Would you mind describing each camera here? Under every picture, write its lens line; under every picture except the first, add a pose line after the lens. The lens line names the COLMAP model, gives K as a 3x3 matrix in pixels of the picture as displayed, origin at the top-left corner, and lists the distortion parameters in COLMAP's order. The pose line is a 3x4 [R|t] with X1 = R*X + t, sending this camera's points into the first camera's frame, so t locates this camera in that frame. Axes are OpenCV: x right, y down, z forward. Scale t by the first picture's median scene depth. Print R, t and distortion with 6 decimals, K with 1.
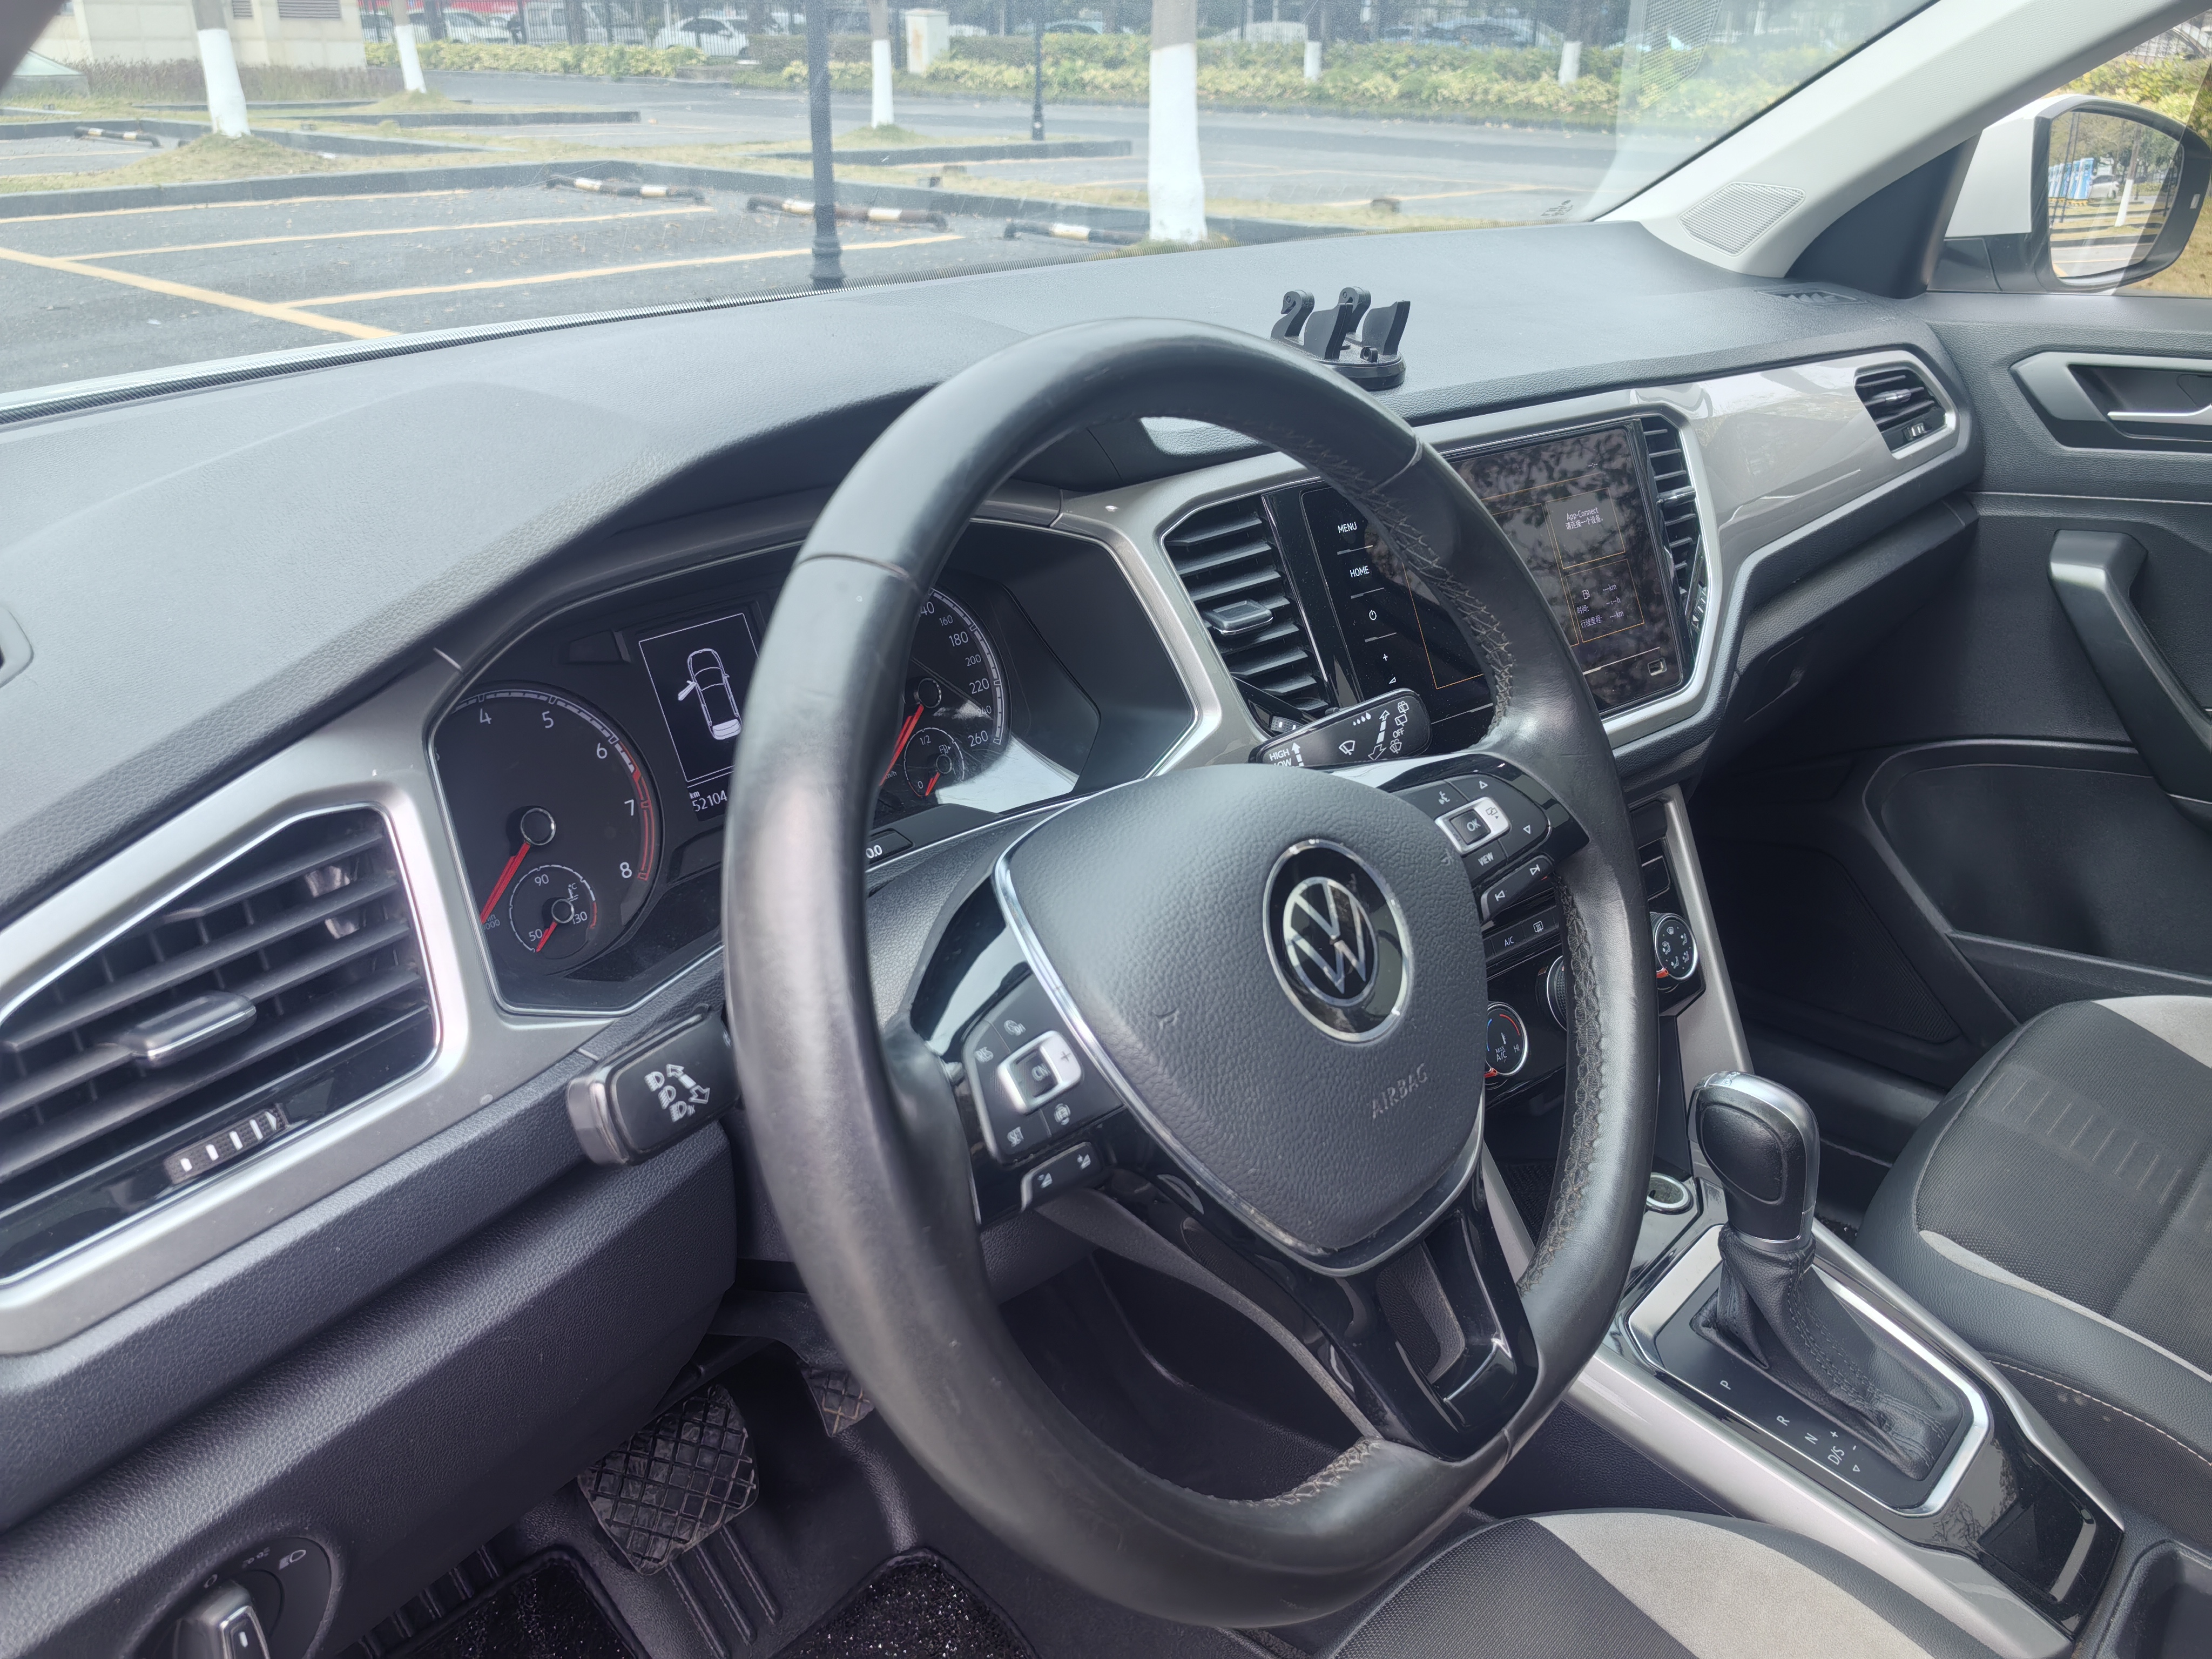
lens RADIAL K [[1747.7, 0, 1118.1], [0, 1747.7, 826.6], [0, 0, 1]] dist [0.044634, -0.058451]
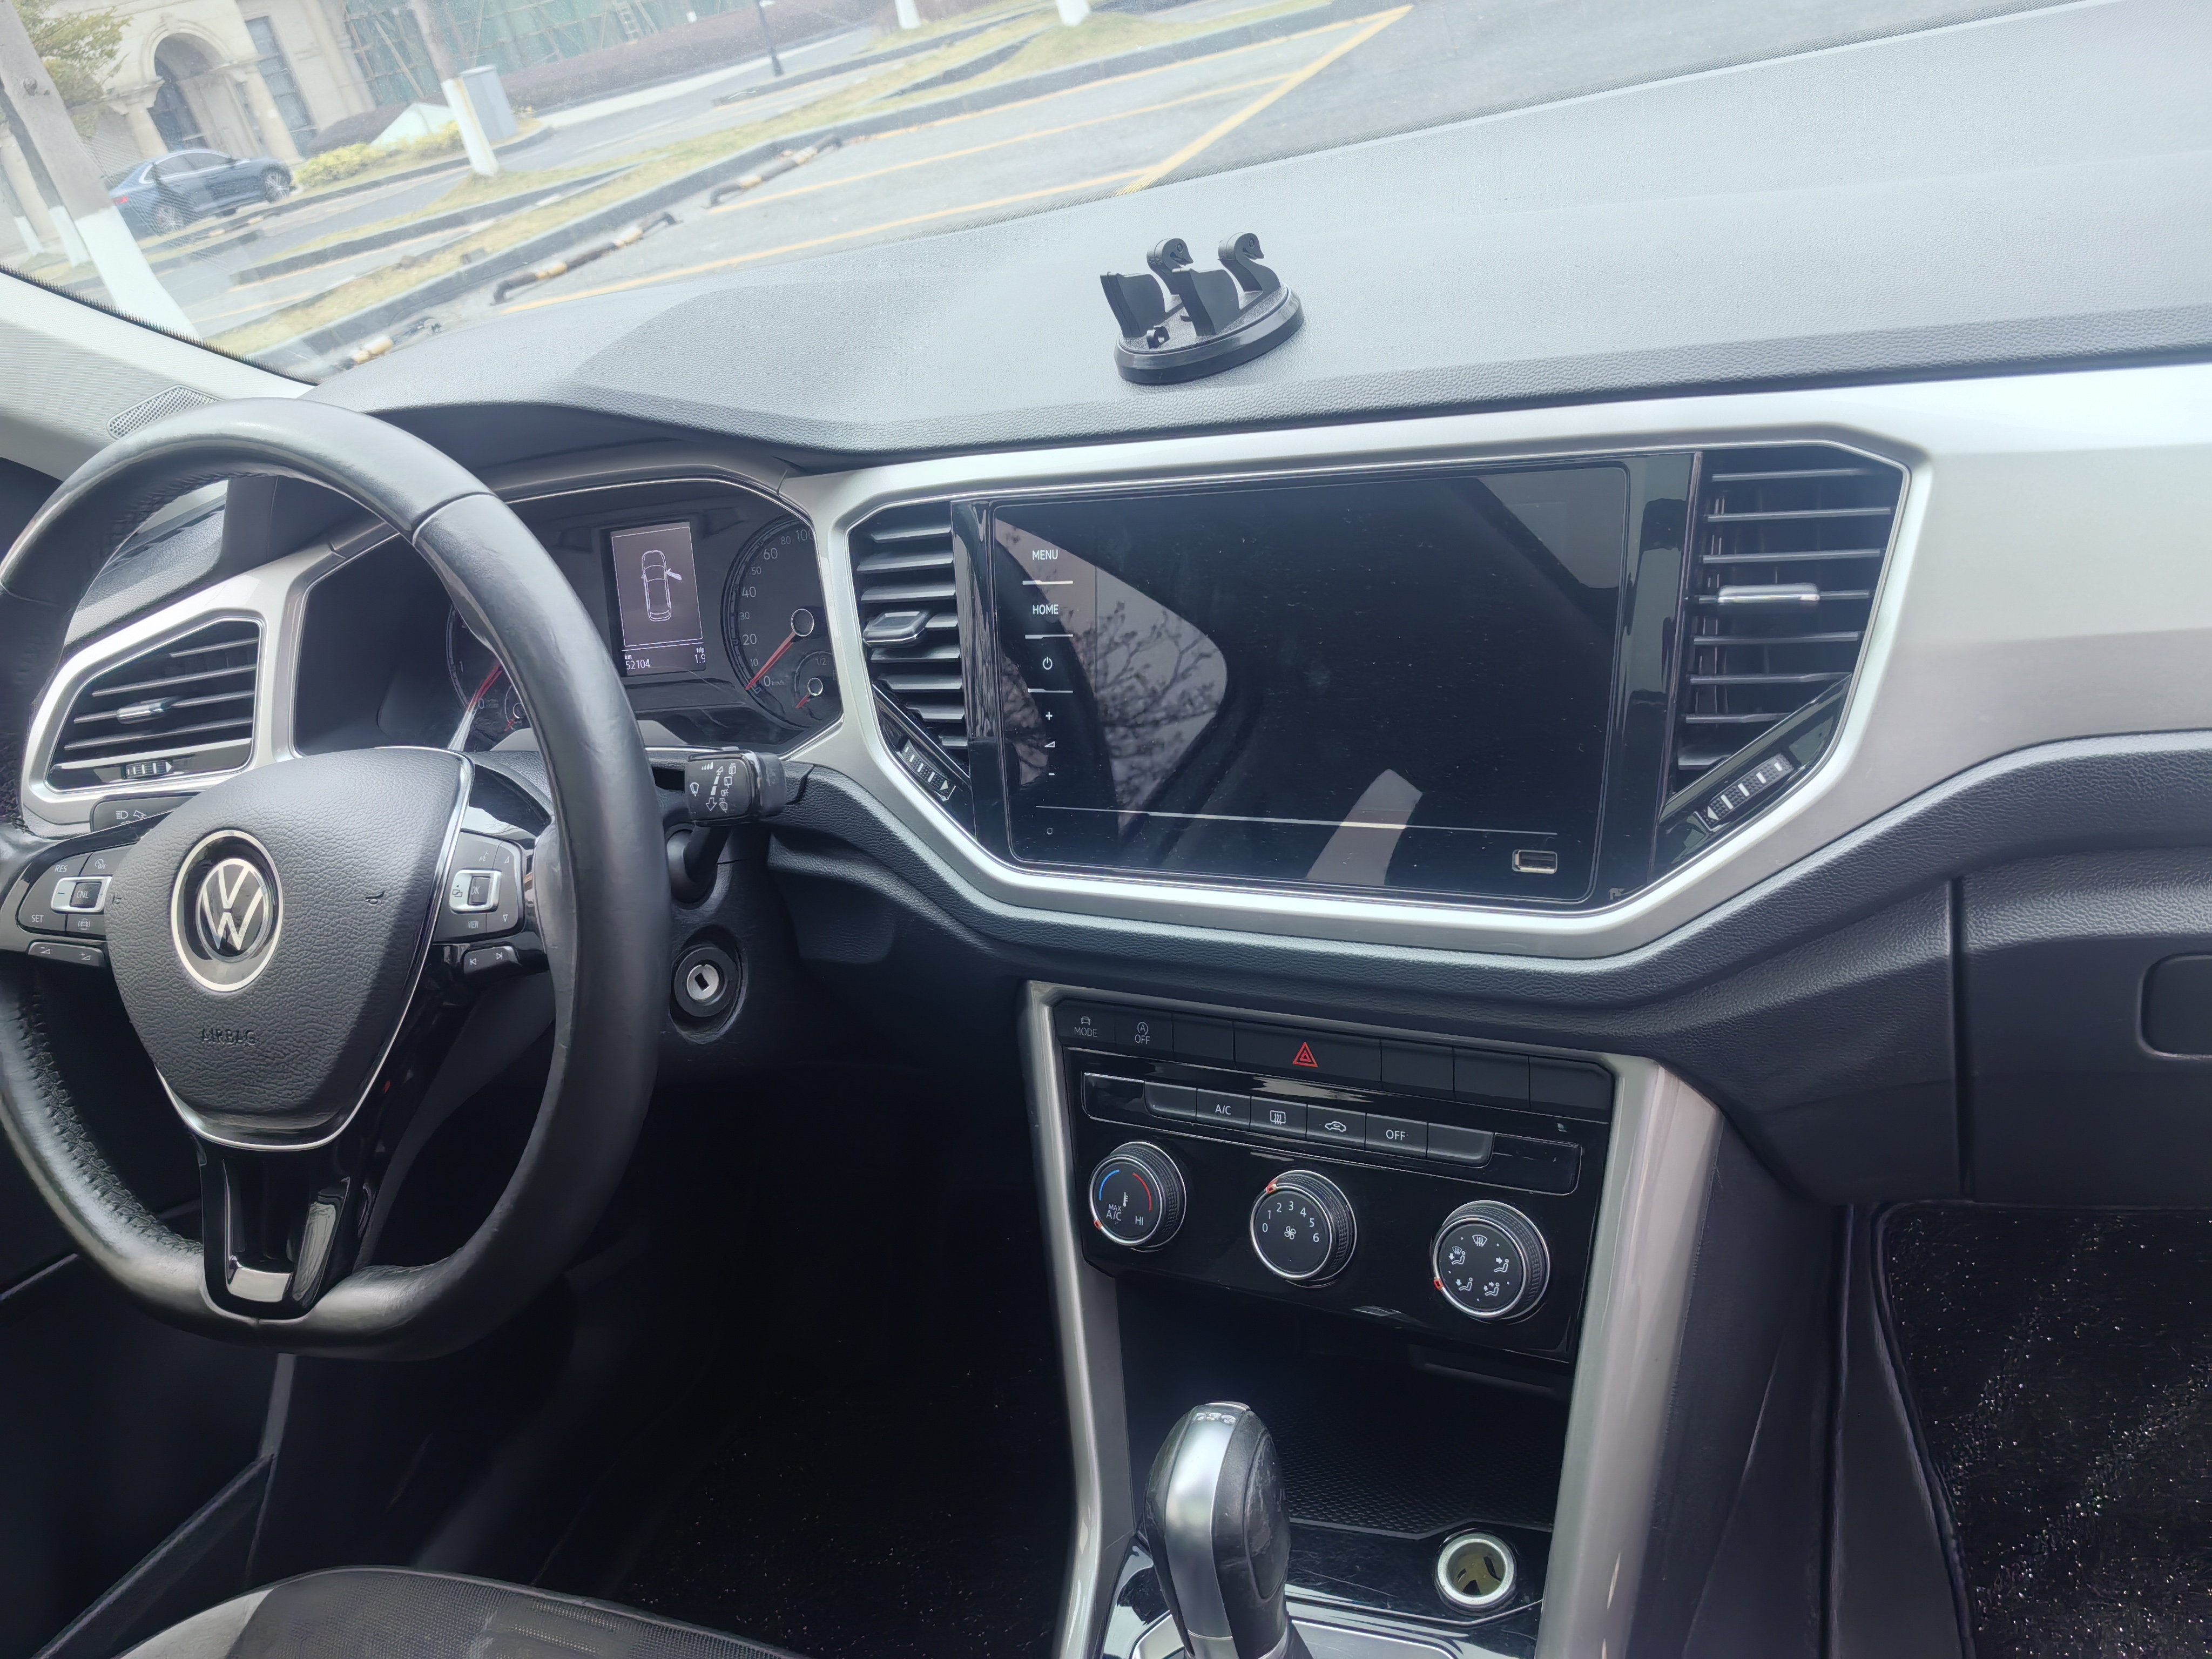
lens RADIAL K [[1747.7, 0, 1118.1], [0, 1747.7, 826.6], [0, 0, 1]] dist [0.044634, -0.058451]
pose [[0.314654, 0.357021, -0.879505, 1.020349], [-0.143388, 0.933814, 0.327768, -0.361080], [0.938314, 0.022977, 0.345021, 0.818076]]
